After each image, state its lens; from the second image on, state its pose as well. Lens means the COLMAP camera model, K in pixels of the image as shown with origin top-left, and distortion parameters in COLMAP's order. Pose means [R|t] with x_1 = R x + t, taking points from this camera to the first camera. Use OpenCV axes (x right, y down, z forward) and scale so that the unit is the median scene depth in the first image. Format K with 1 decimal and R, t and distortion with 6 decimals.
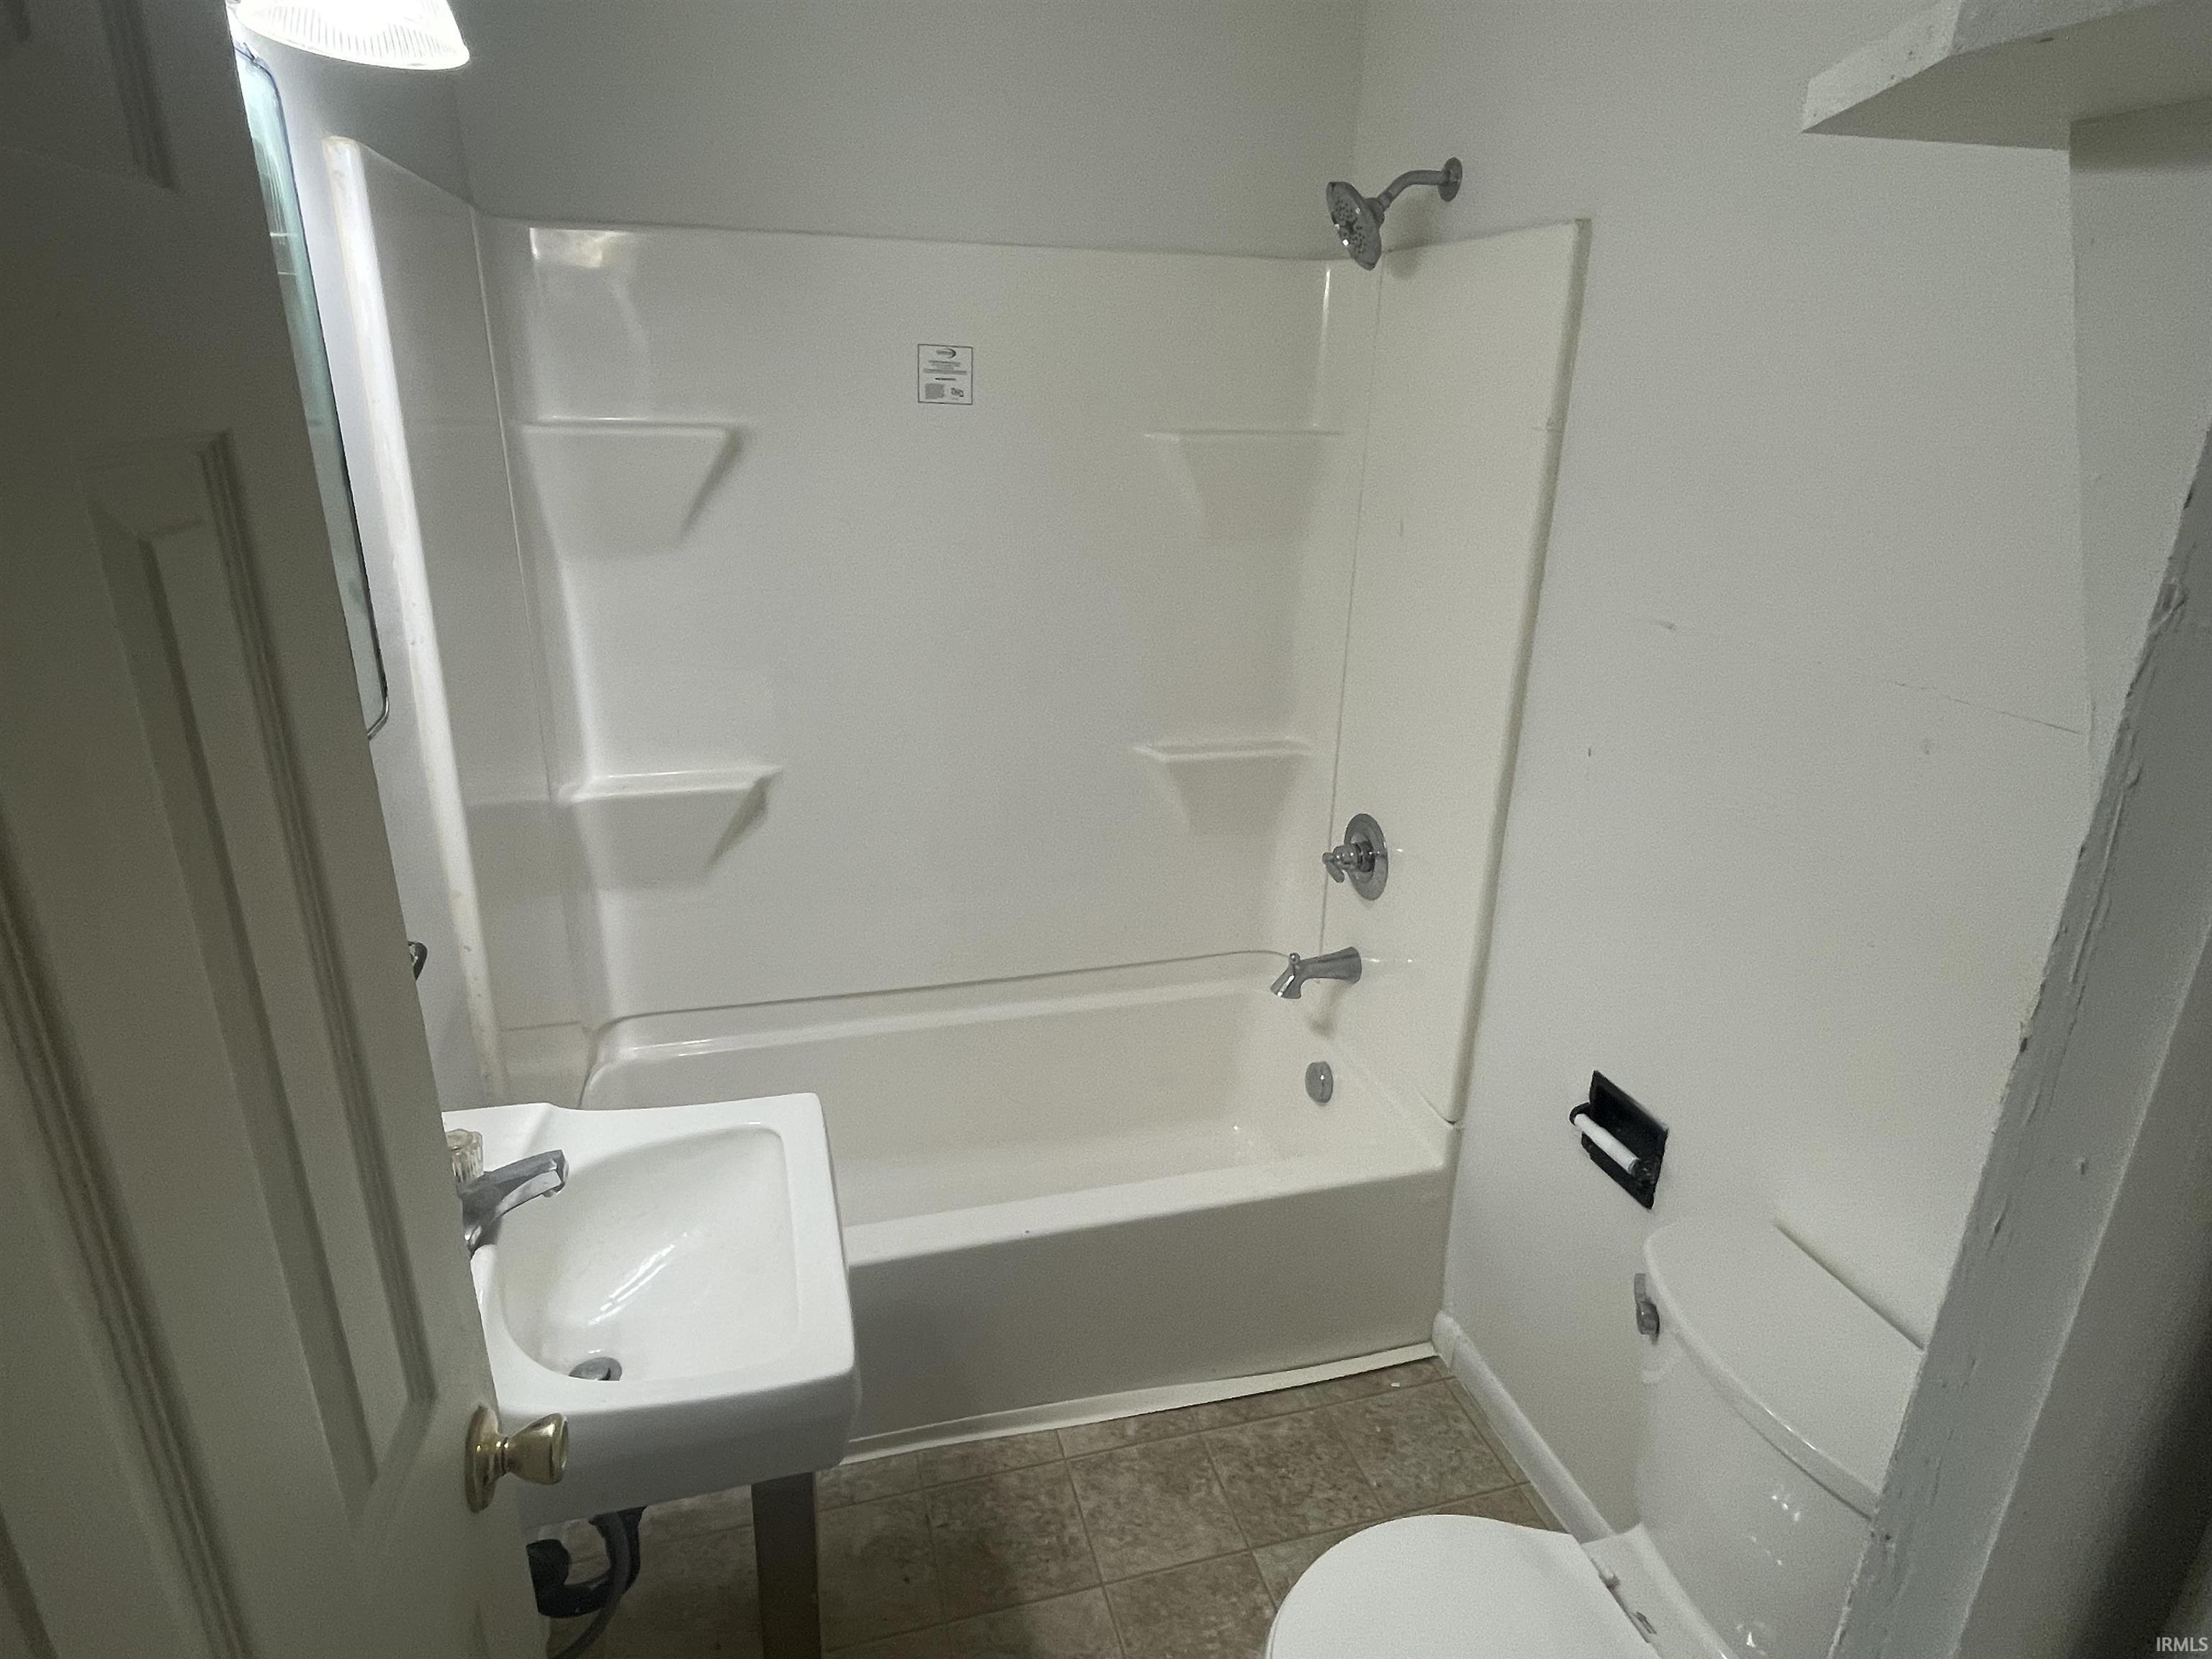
lens RADIAL K [[1242.4, 0, 1101.8], [0, 1242.4, 802.3], [0, 0, 1]] dist [0.036847, -0.051003]
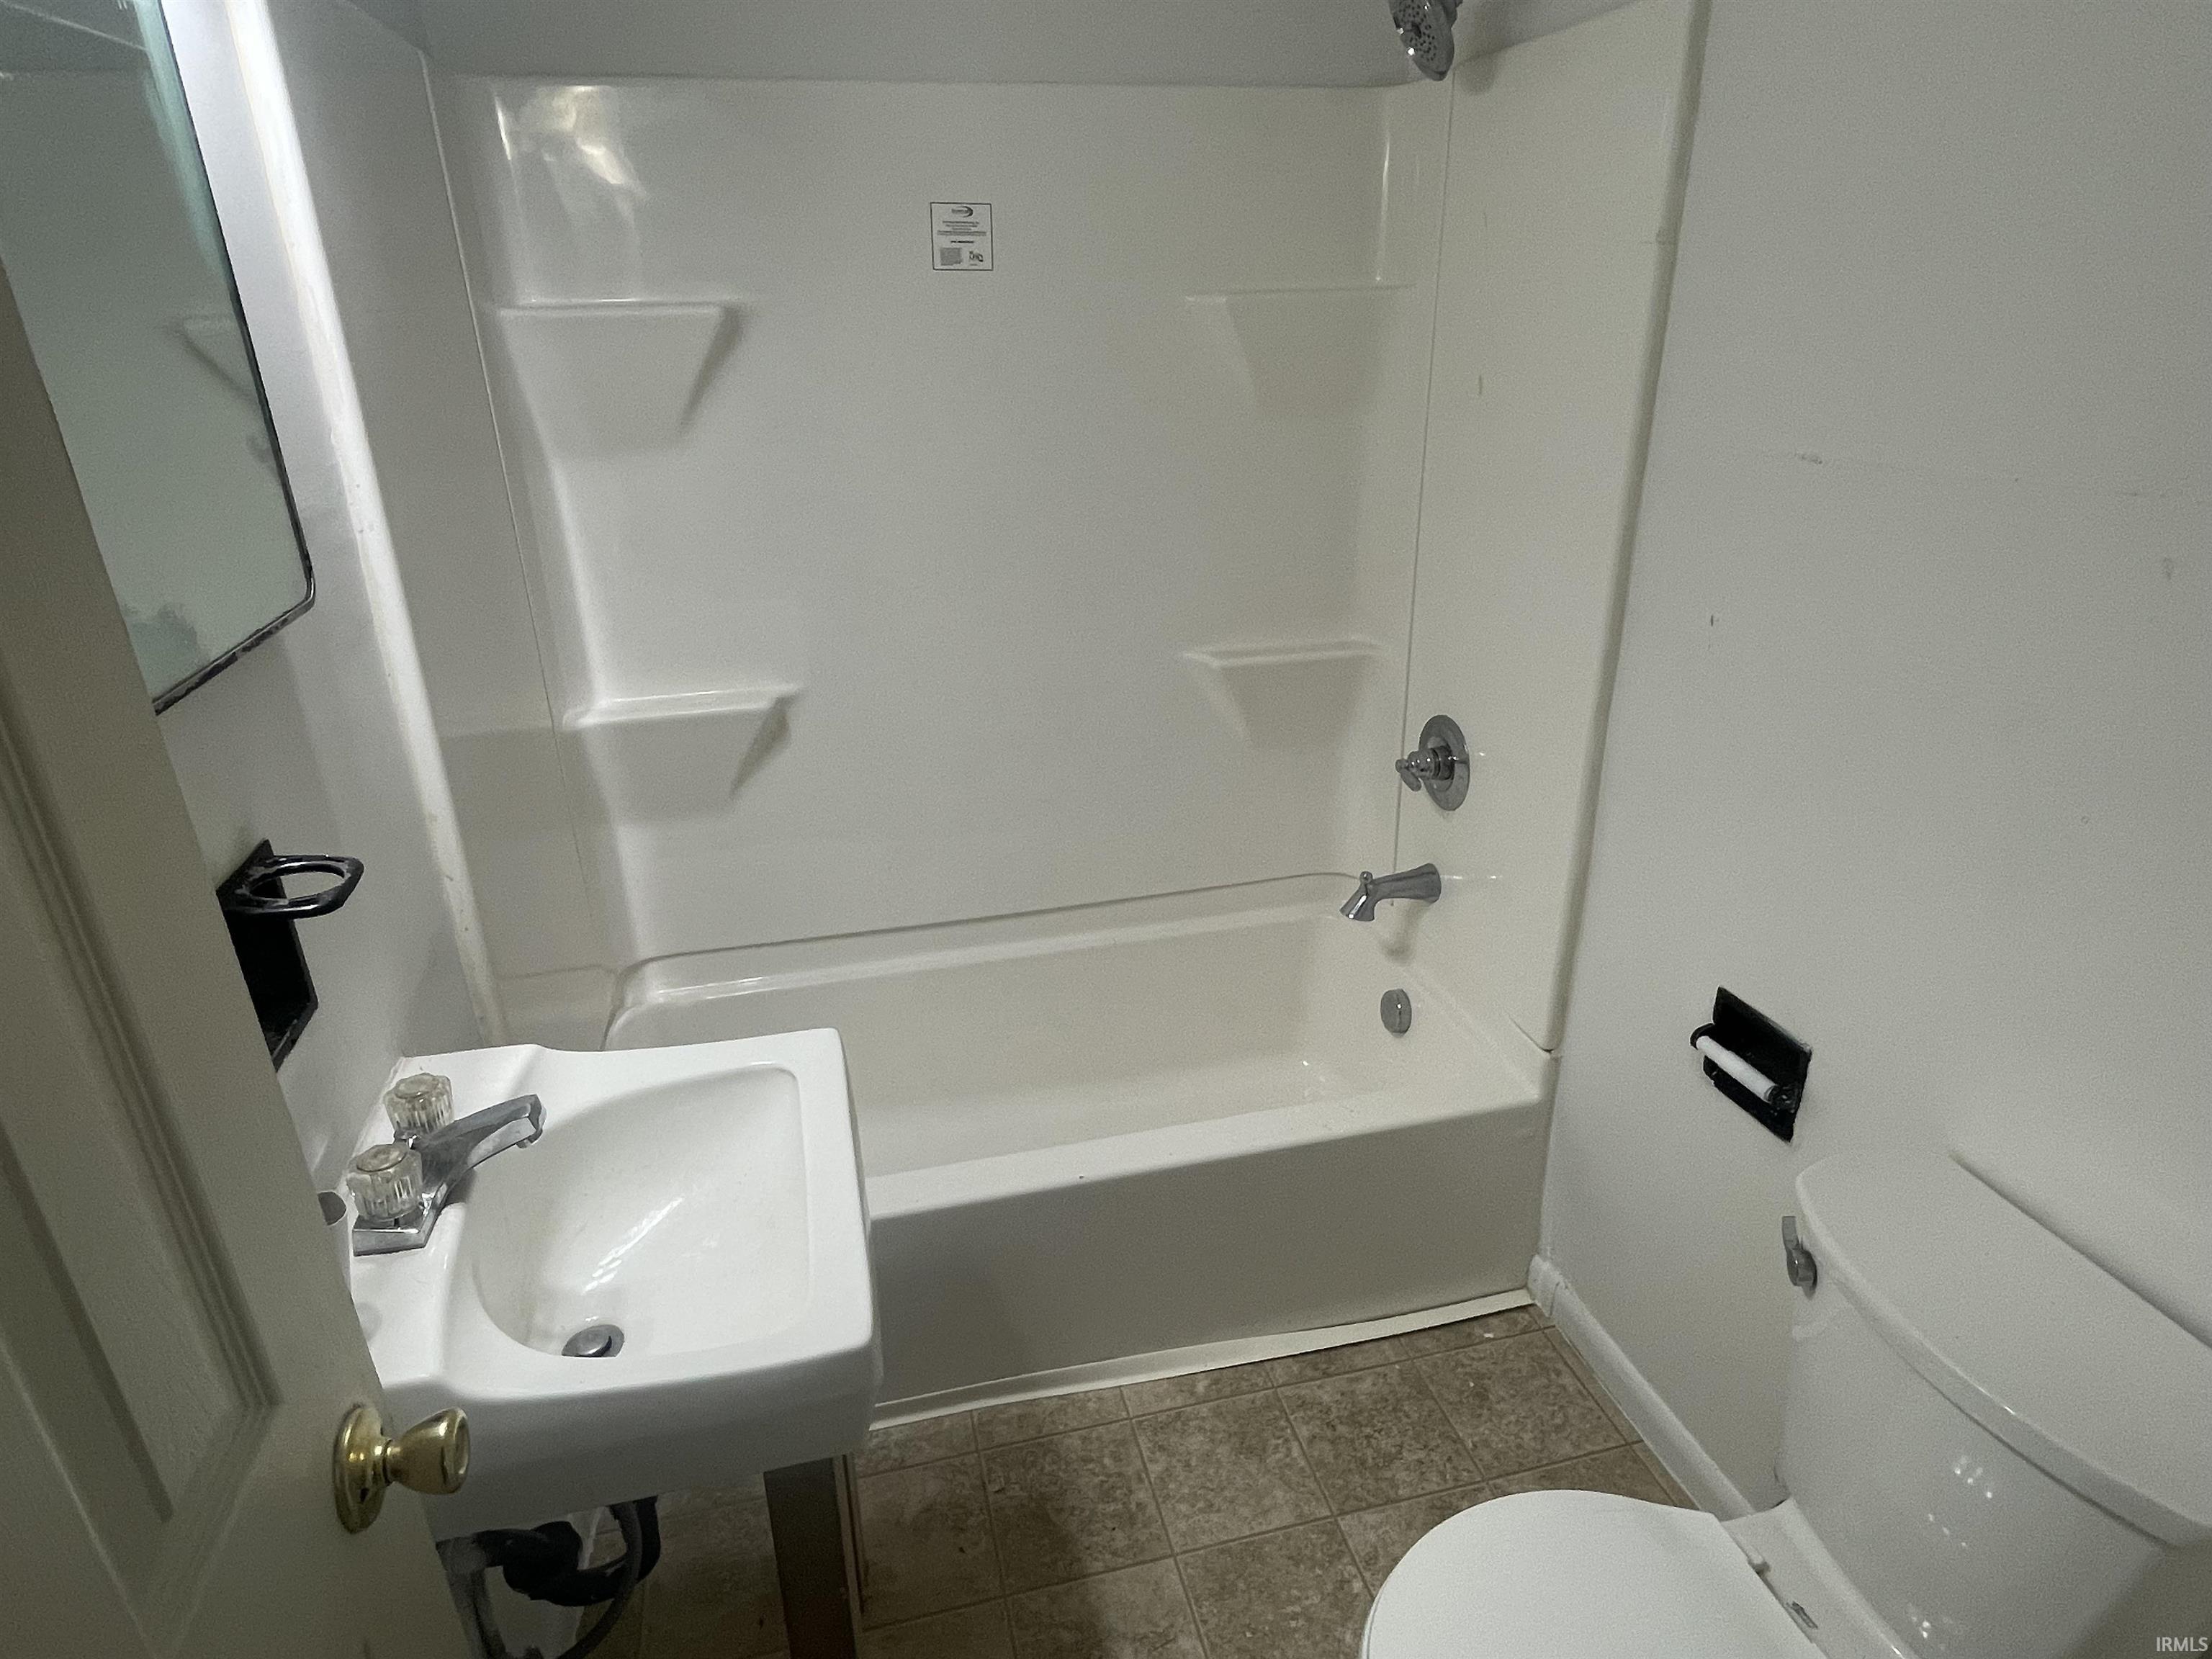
lens RADIAL K [[1242.4, 0, 1101.8], [0, 1242.4, 802.3], [0, 0, 1]] dist [0.036847, -0.051003]
pose [[0.998600, -0.028199, -0.044763, 0.004072], [0.030086, 0.998662, 0.042058, 0.031323], [0.043517, -0.043346, 0.998112, 0.098246]]
